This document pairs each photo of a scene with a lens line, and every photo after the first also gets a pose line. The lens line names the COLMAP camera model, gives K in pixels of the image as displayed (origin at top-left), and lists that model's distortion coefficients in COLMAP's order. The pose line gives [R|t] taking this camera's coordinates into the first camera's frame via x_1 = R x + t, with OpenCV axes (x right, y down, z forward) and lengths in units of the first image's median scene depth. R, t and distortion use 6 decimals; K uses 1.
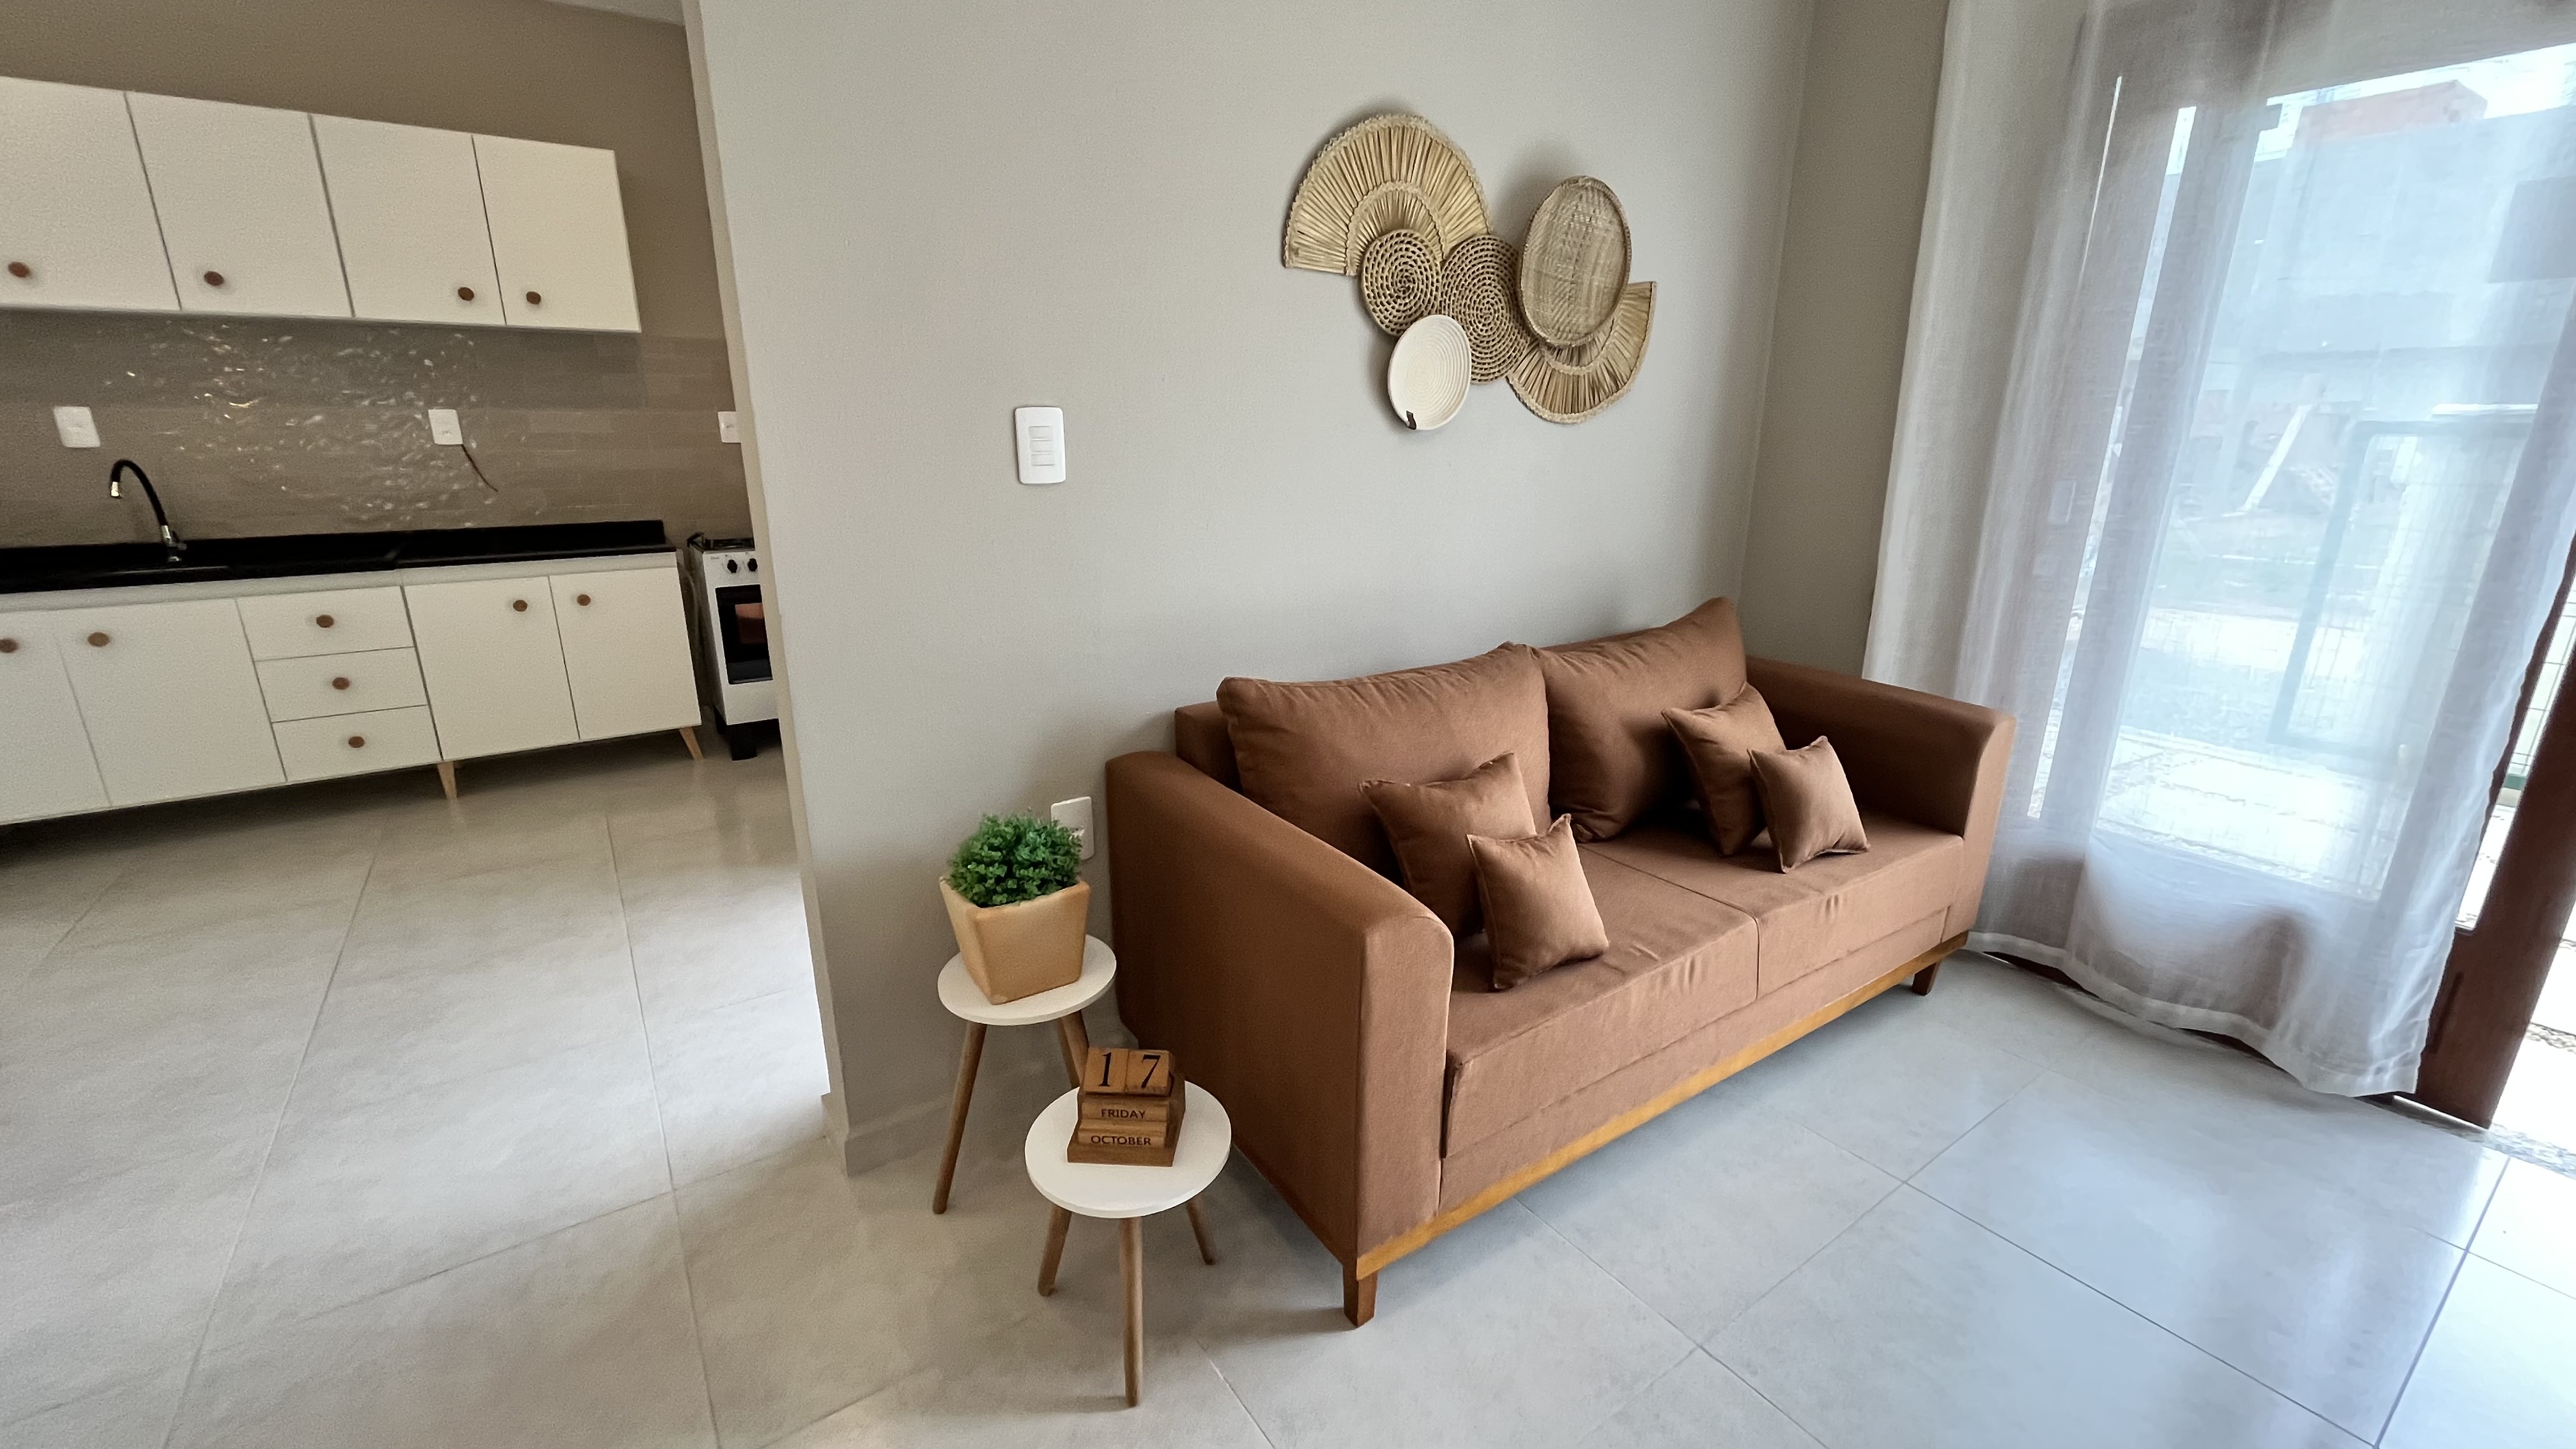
lens RADIAL K [[1039.8, 0, 1282.1], [0, 1039.8, 712.9], [0, 0, 1]] dist [-0.001477, -0.000630]
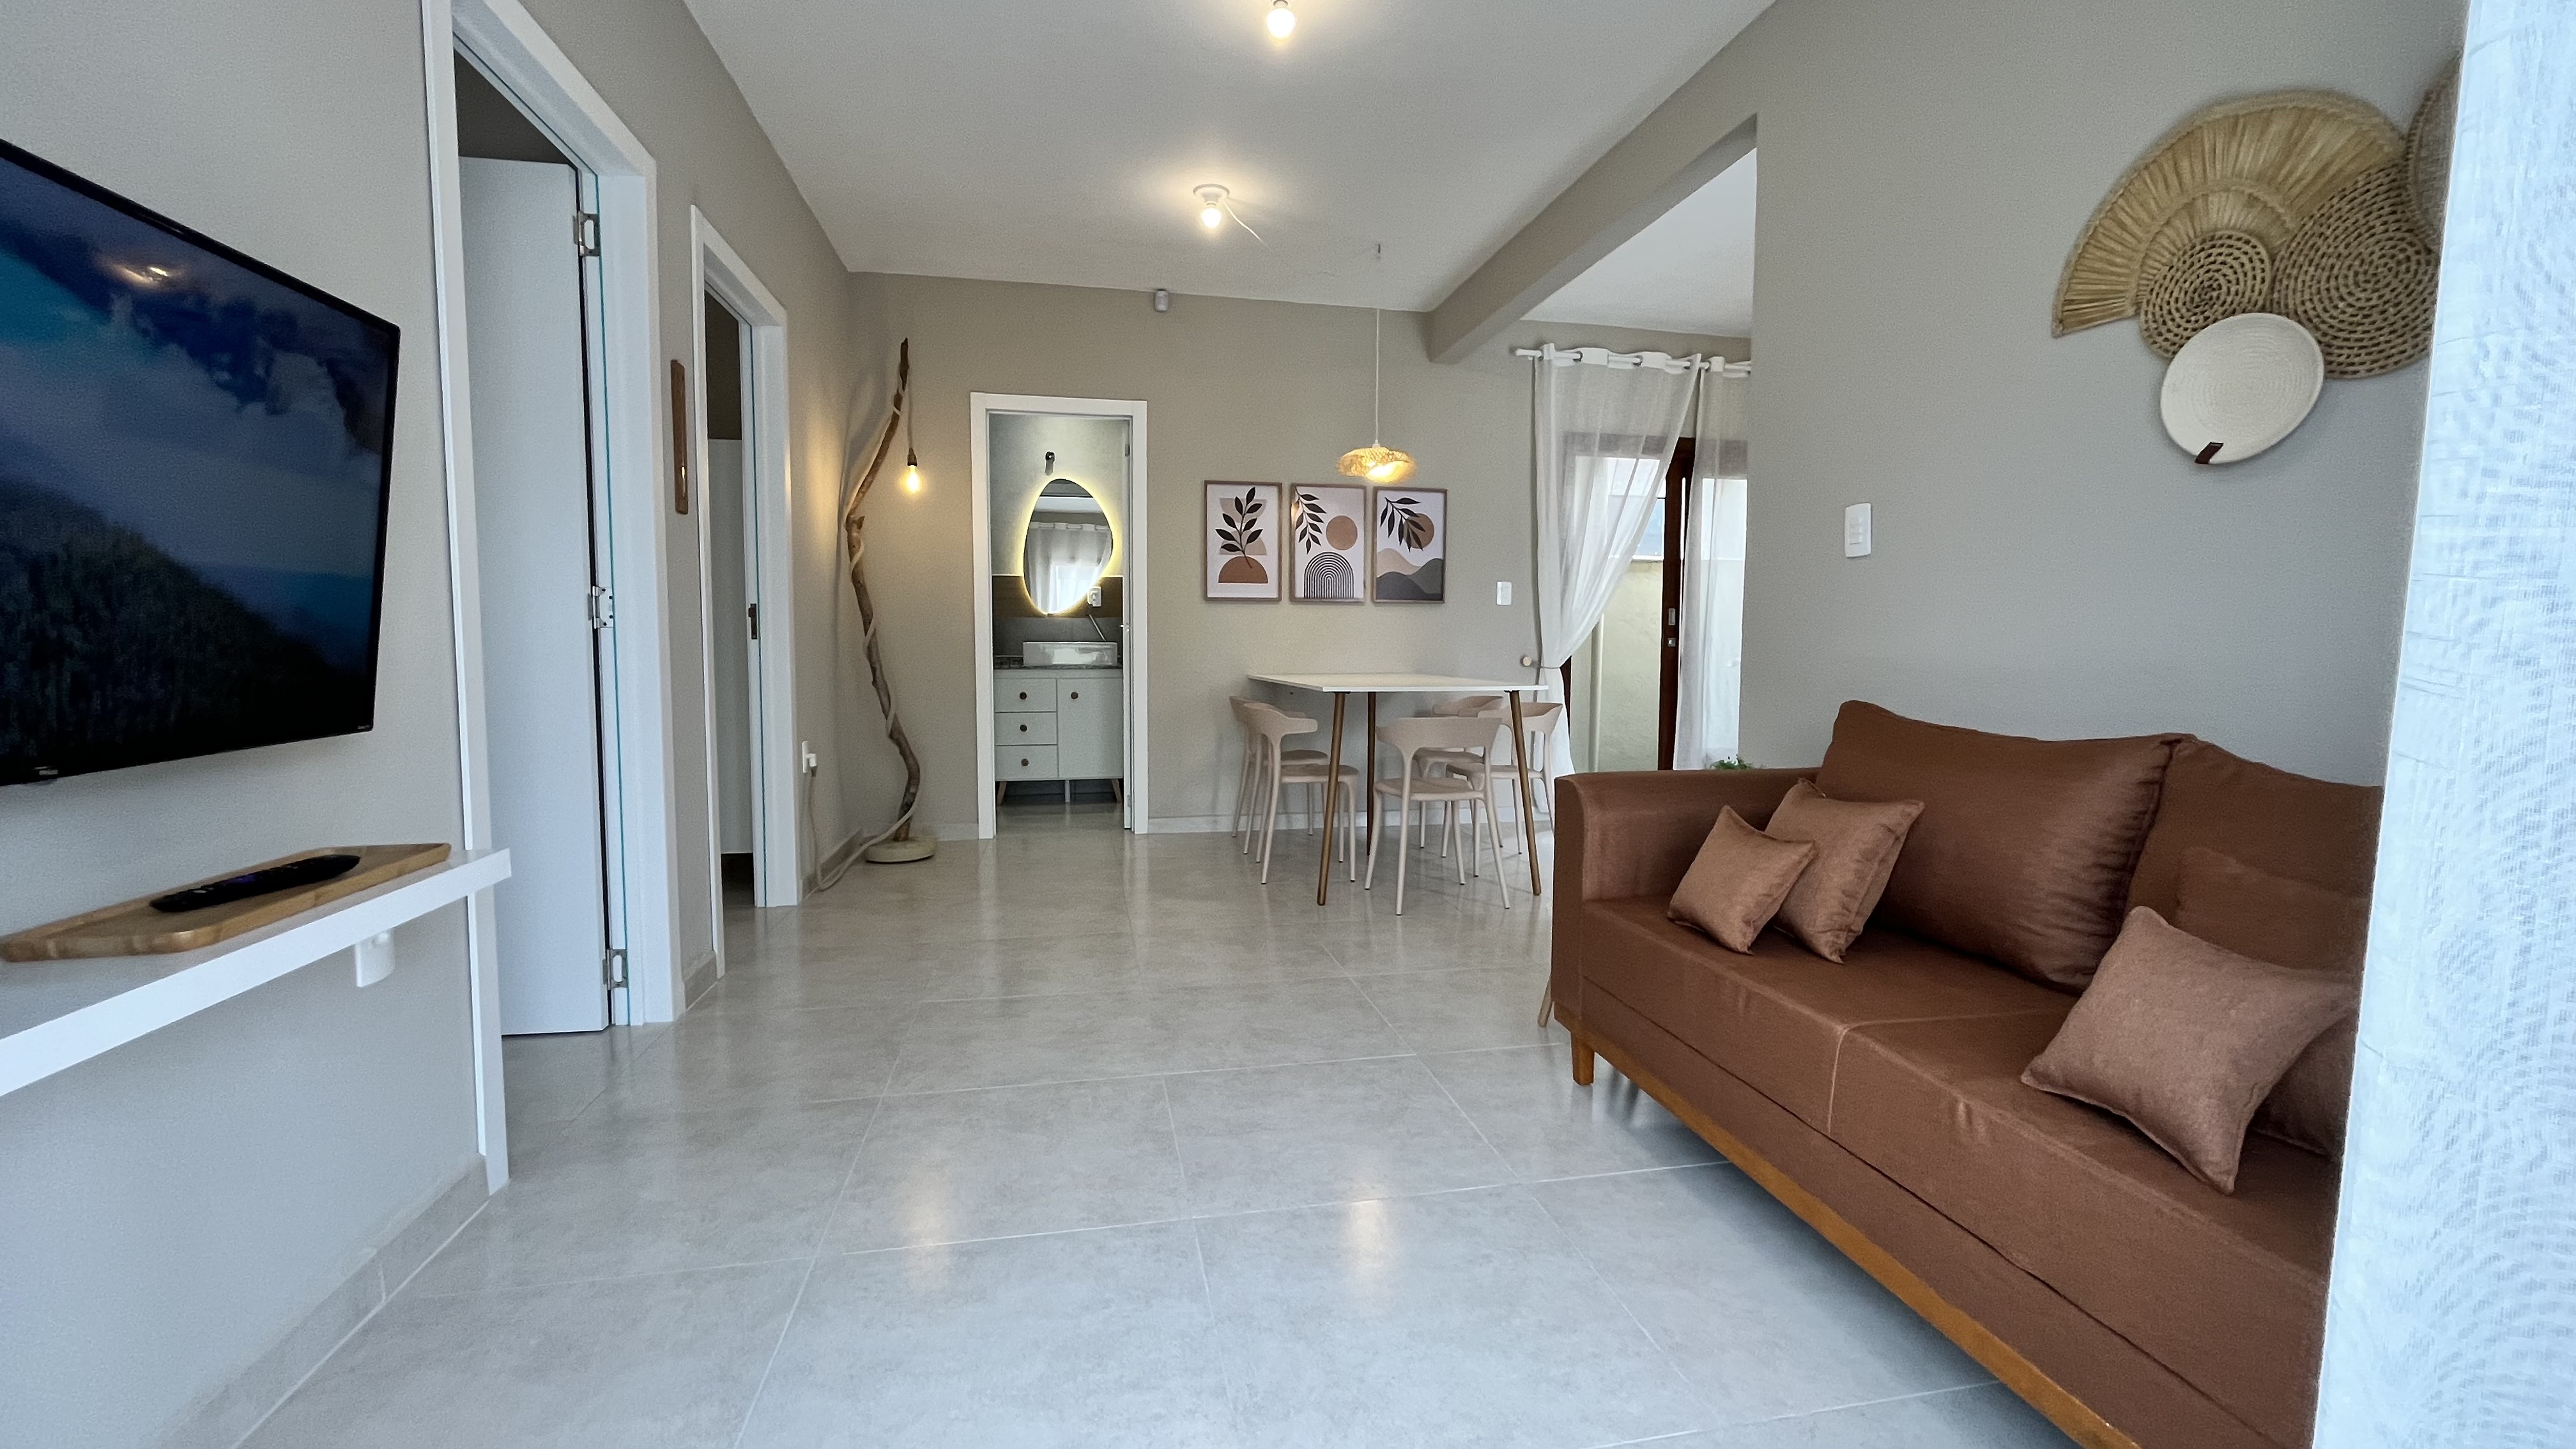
lens RADIAL K [[1039.8, 0, 1282.1], [0, 1039.8, 712.9], [0, 0, 1]] dist [-0.001477, -0.000630]
pose [[-0.393863, 0.054776, -0.917536, 1.063155], [-0.257569, 0.951653, 0.167377, -0.040304], [0.882344, 0.302252, -0.360712, 0.673320]]
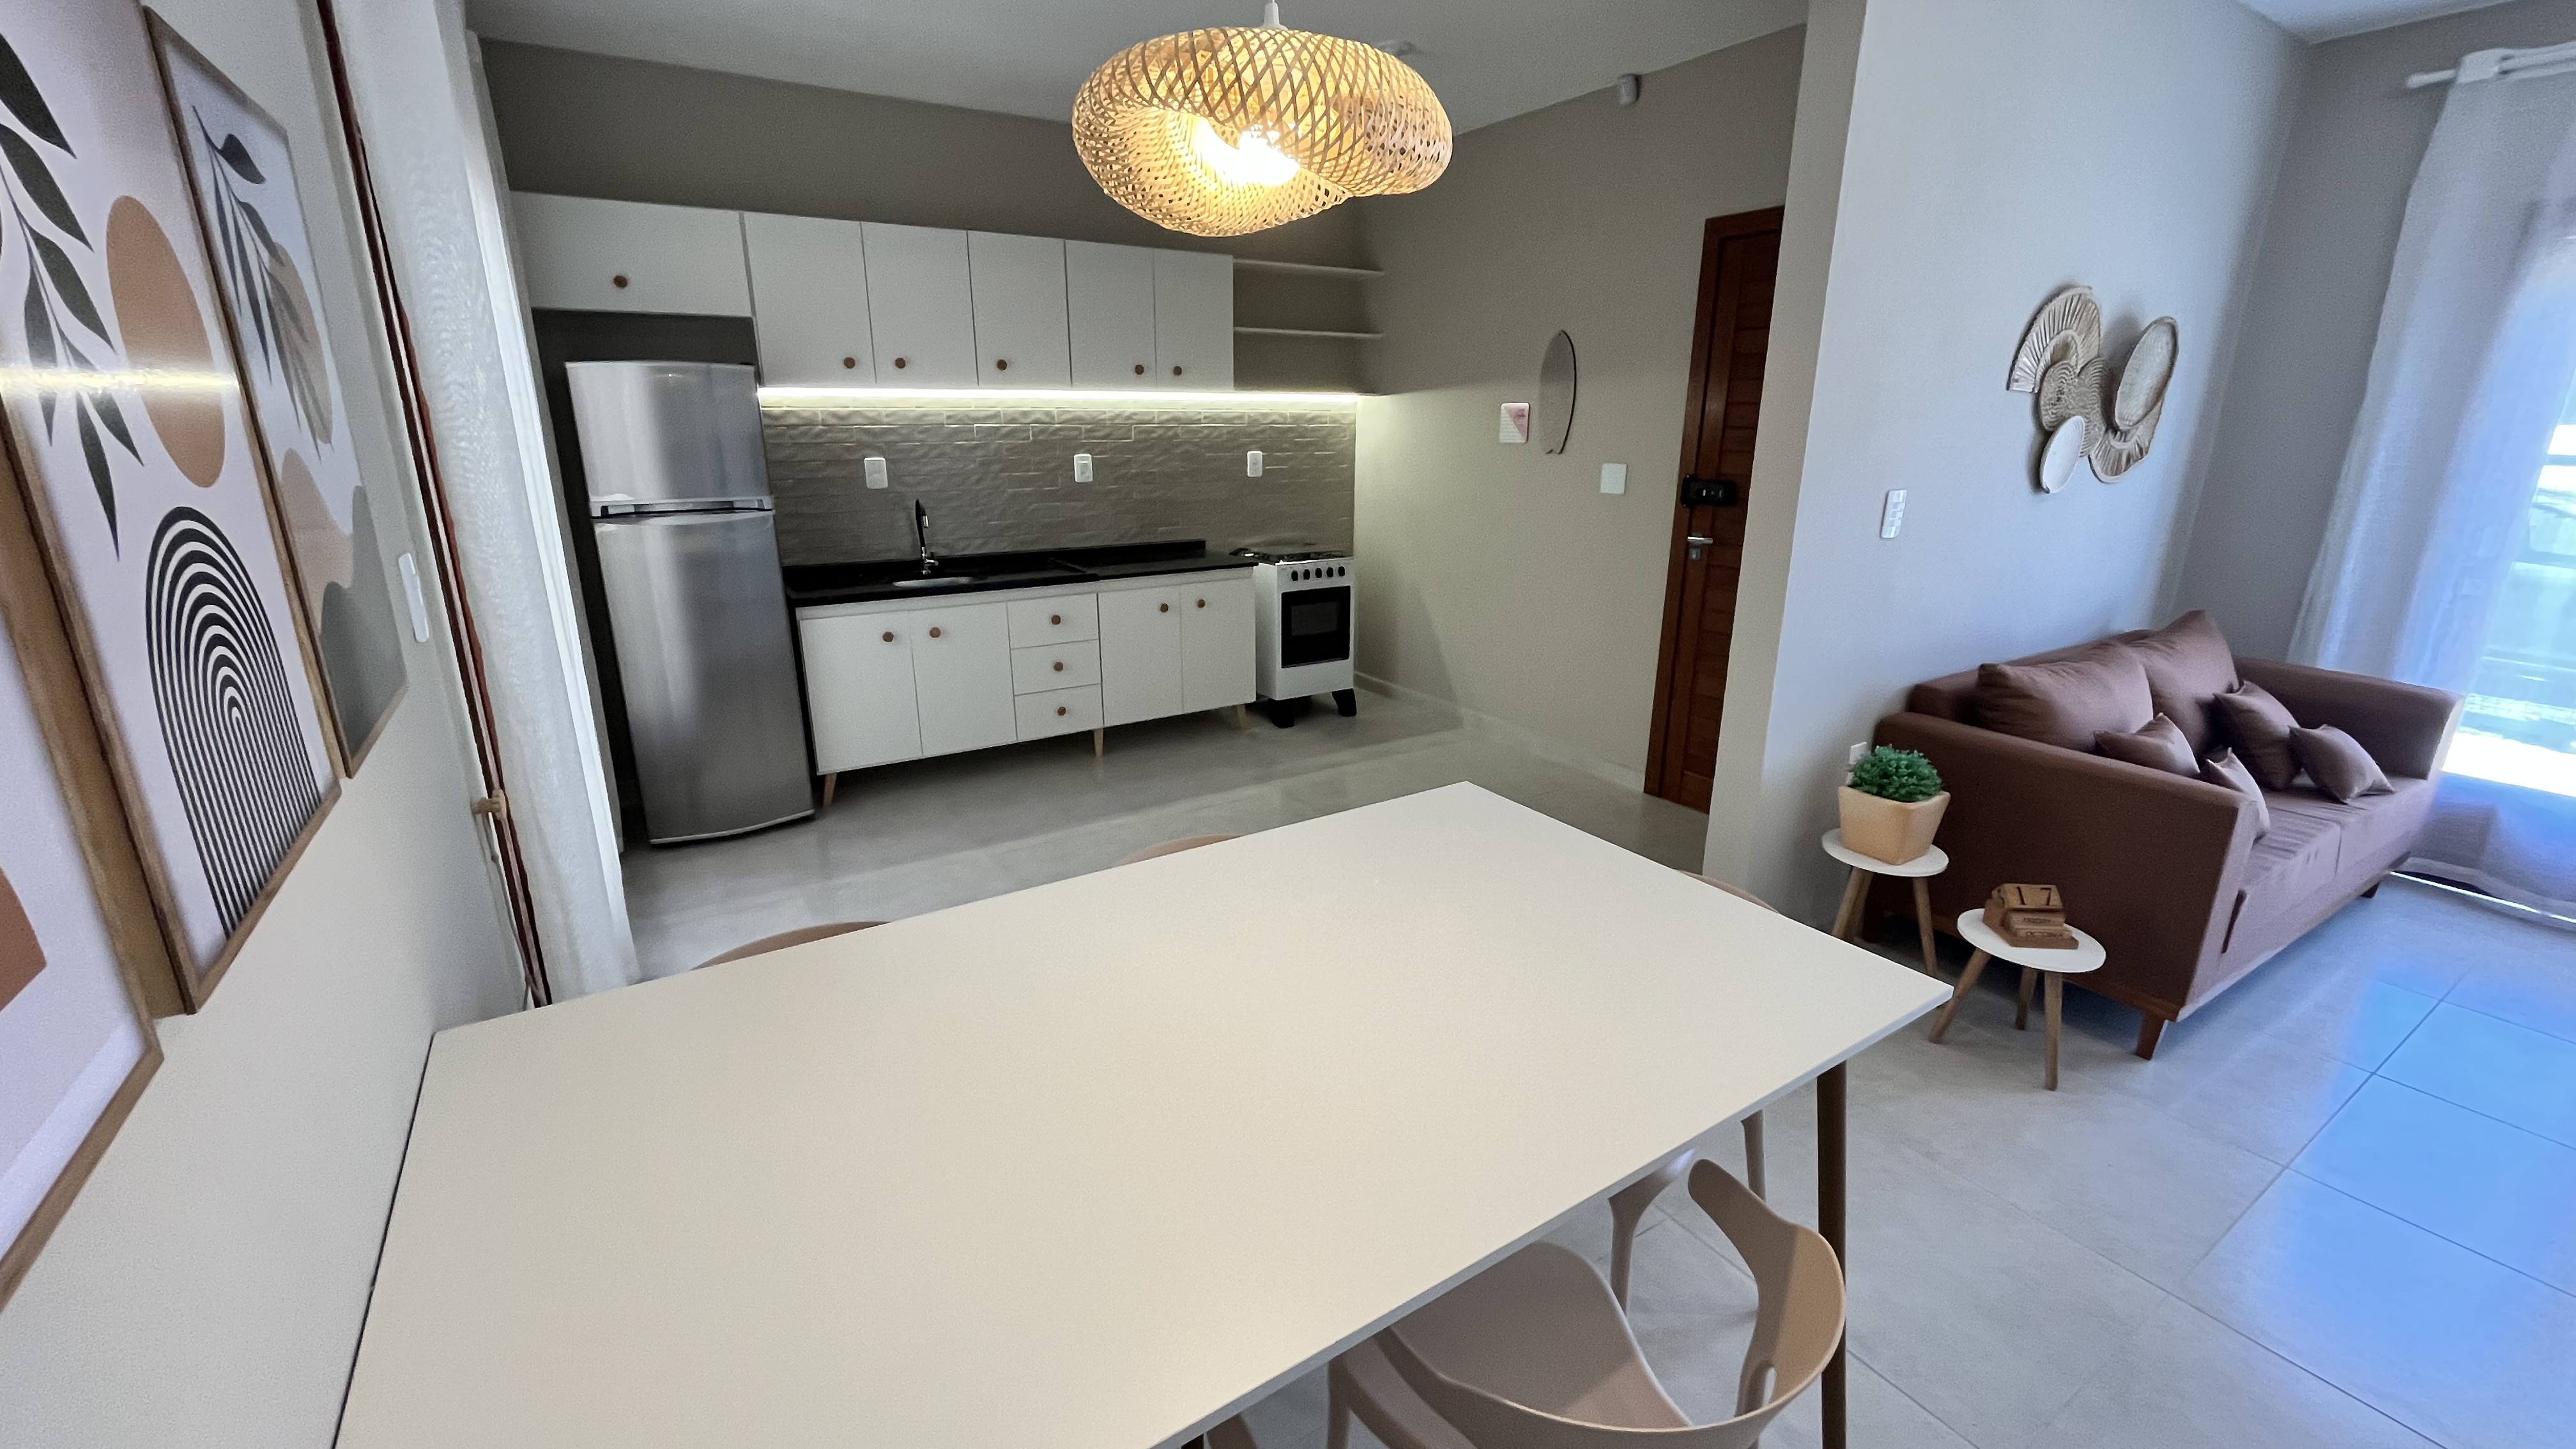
lens RADIAL K [[1039.8, 0, 1282.1], [0, 1039.8, 712.9], [0, 0, 1]] dist [-0.001477, -0.000630]
pose [[0.999217, 0.007812, -0.038782, -0.821242], [-0.007621, 0.999958, 0.005054, 0.031447], [0.038820, -0.004755, 0.999235, -0.453507]]
